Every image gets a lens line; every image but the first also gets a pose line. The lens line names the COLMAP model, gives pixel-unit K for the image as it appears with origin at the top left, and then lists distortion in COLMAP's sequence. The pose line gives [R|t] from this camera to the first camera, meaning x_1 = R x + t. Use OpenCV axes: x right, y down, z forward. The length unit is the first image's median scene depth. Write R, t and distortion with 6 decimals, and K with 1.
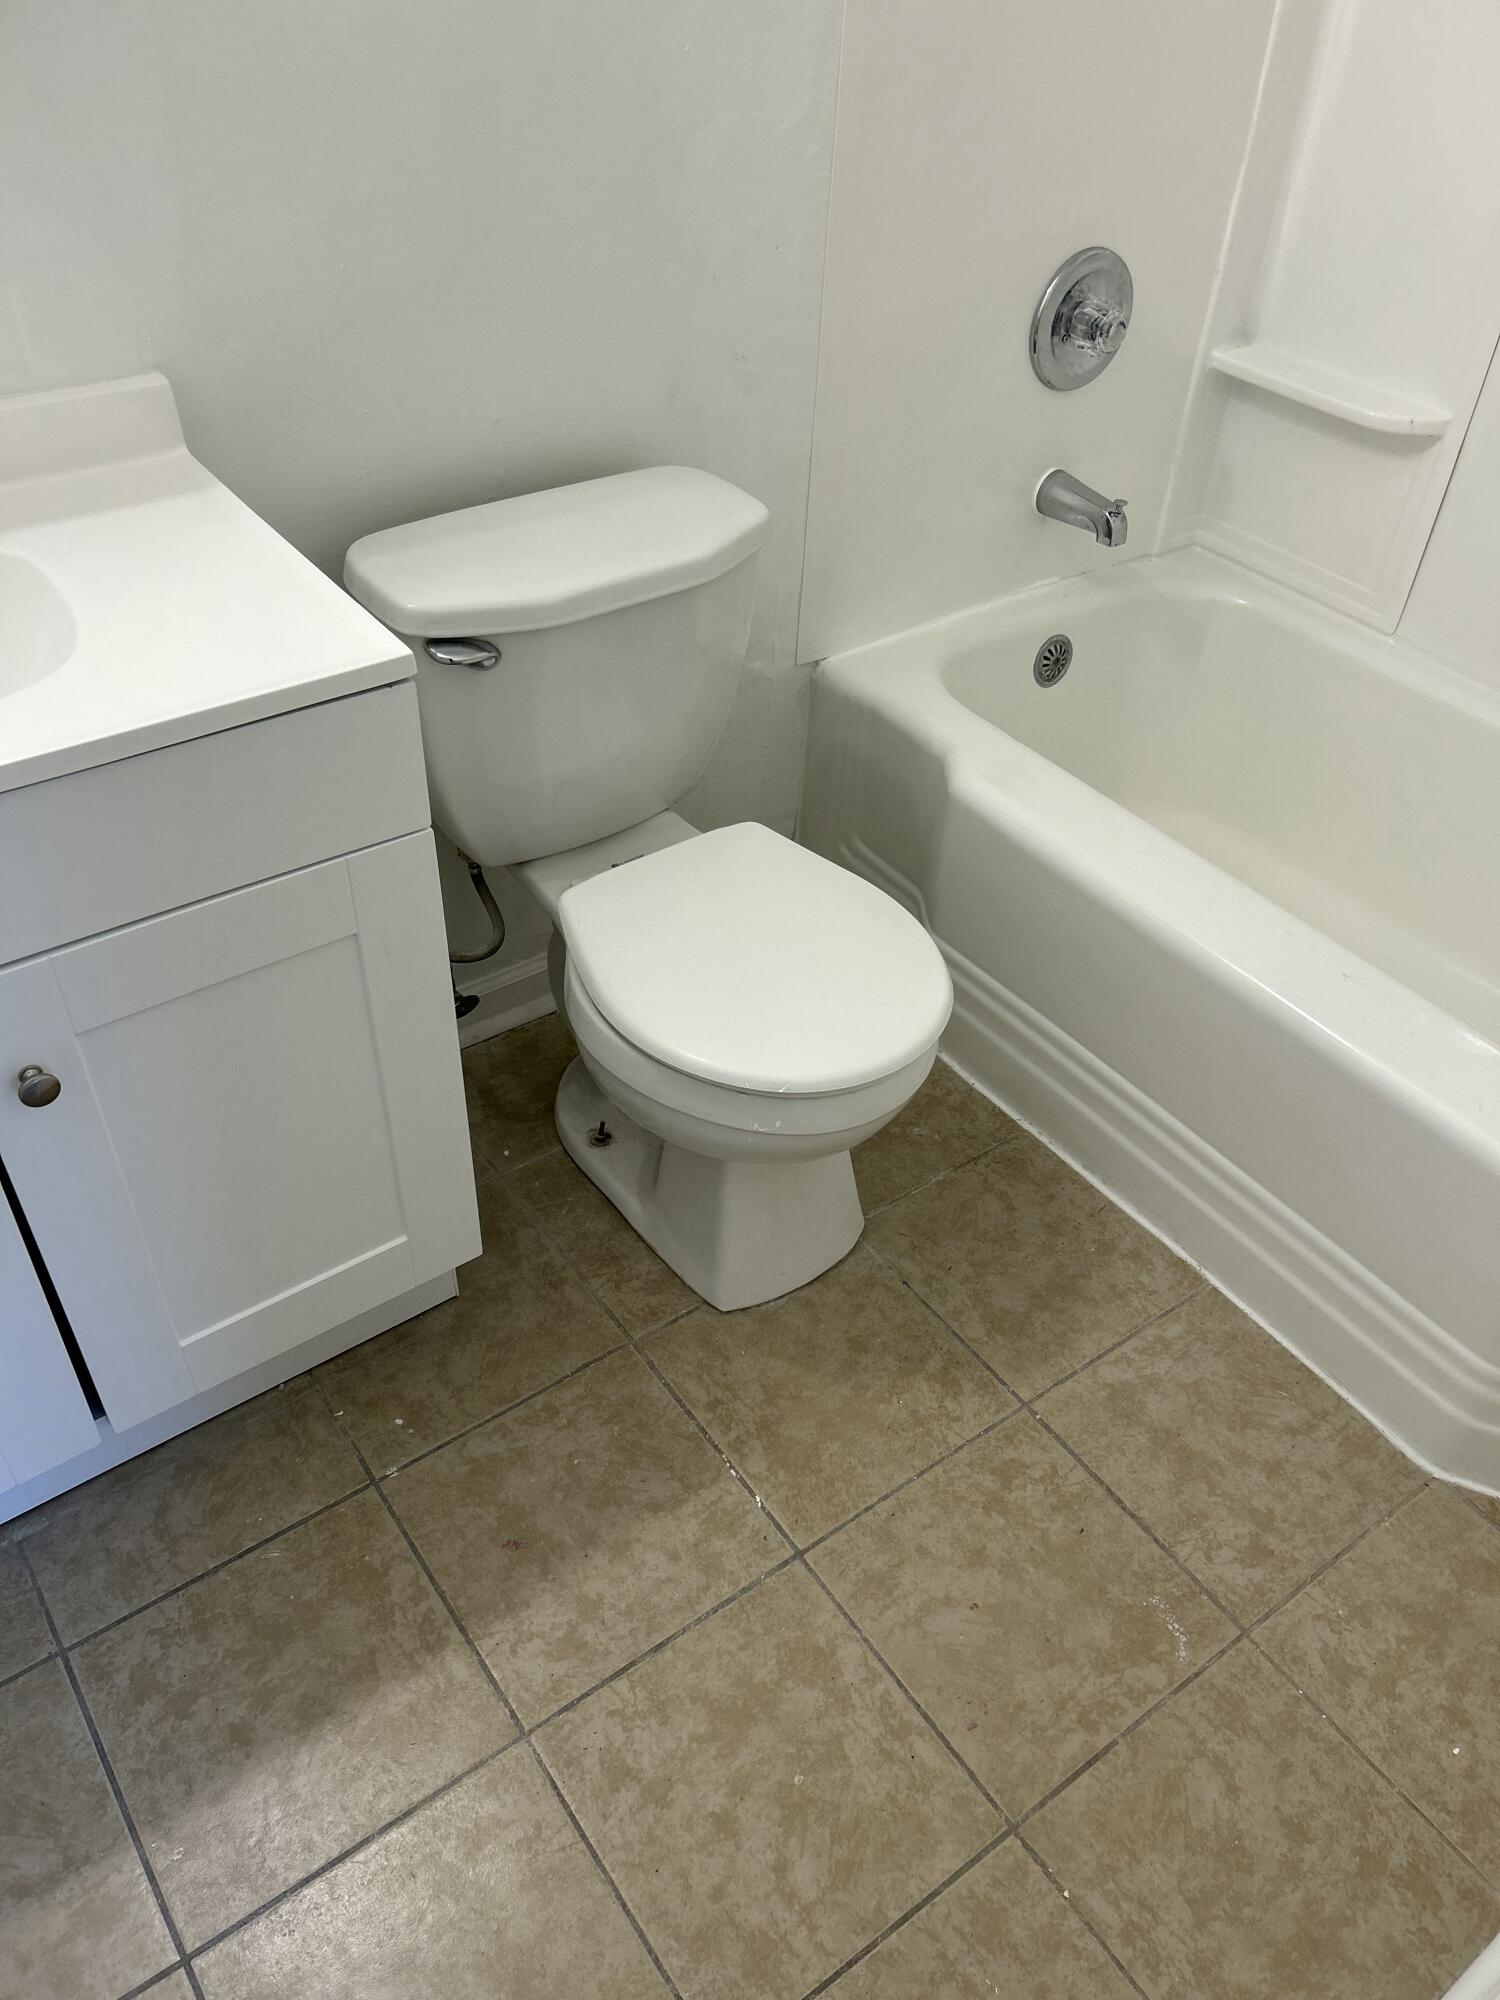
lens RADIAL K [[1483.7, 0, 750.0], [0, 1483.7, 1000.0], [0, 0, 1]] dist [0.007695, -0.002352]
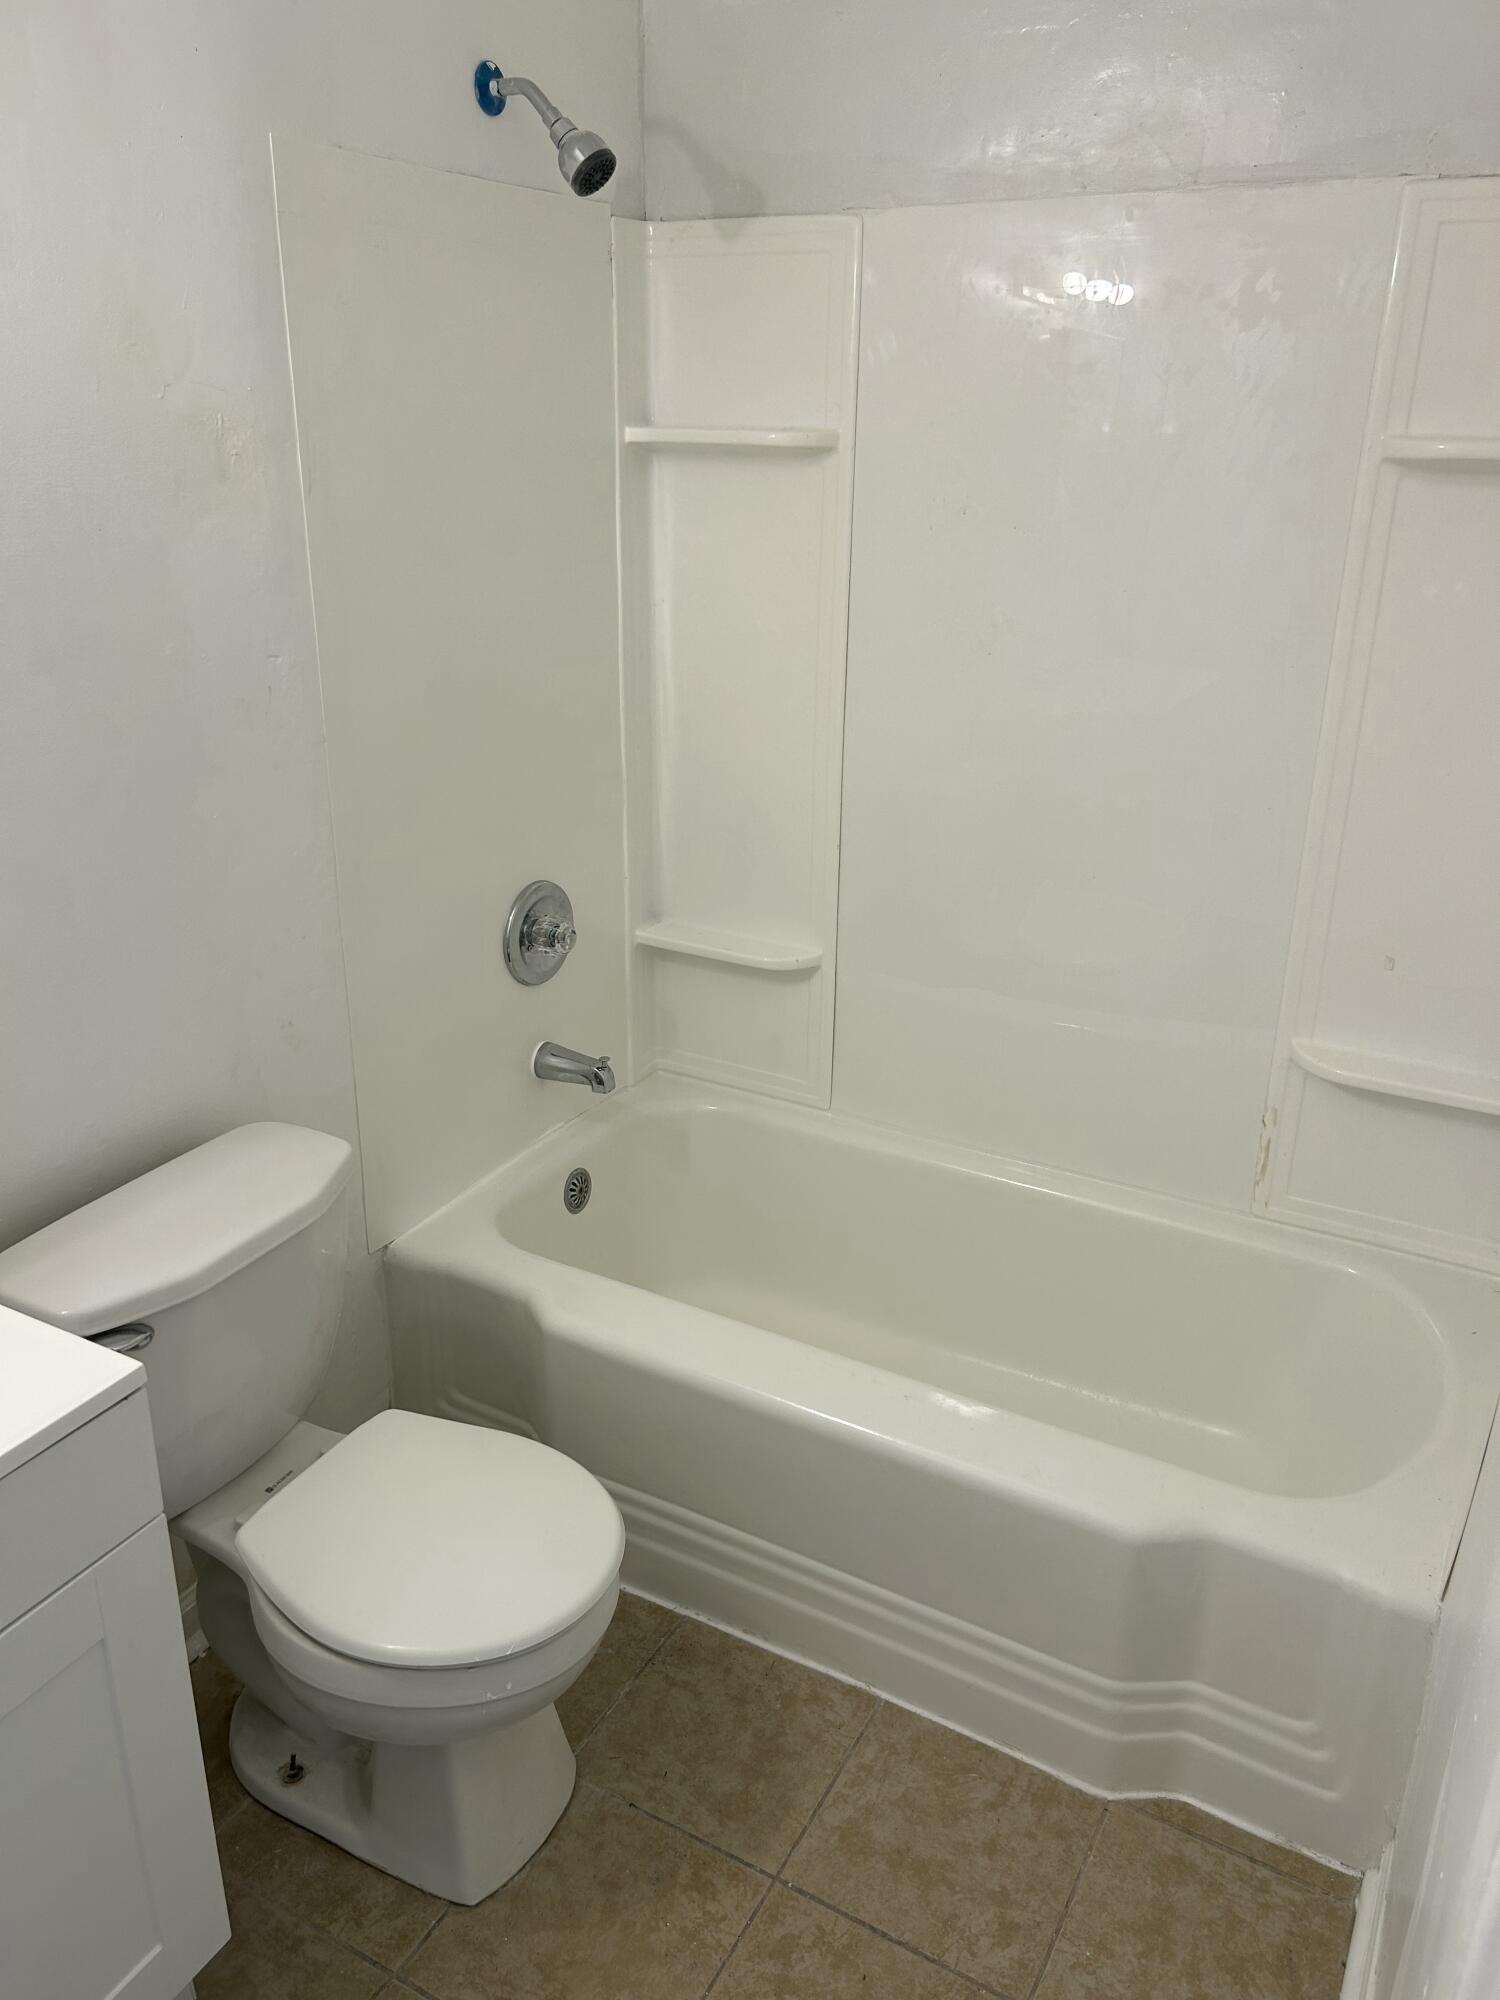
lens RADIAL K [[1494.6, 0, 745.3], [0, 1494.6, 987.3], [0, 0, 1]] dist [0.057725, -0.069580]
pose [[0.904954, -0.182794, 0.384244, -0.128941], [0.296993, 0.918021, -0.262740, -0.035862], [-0.304717, 0.351886, 0.885056, -0.177093]]
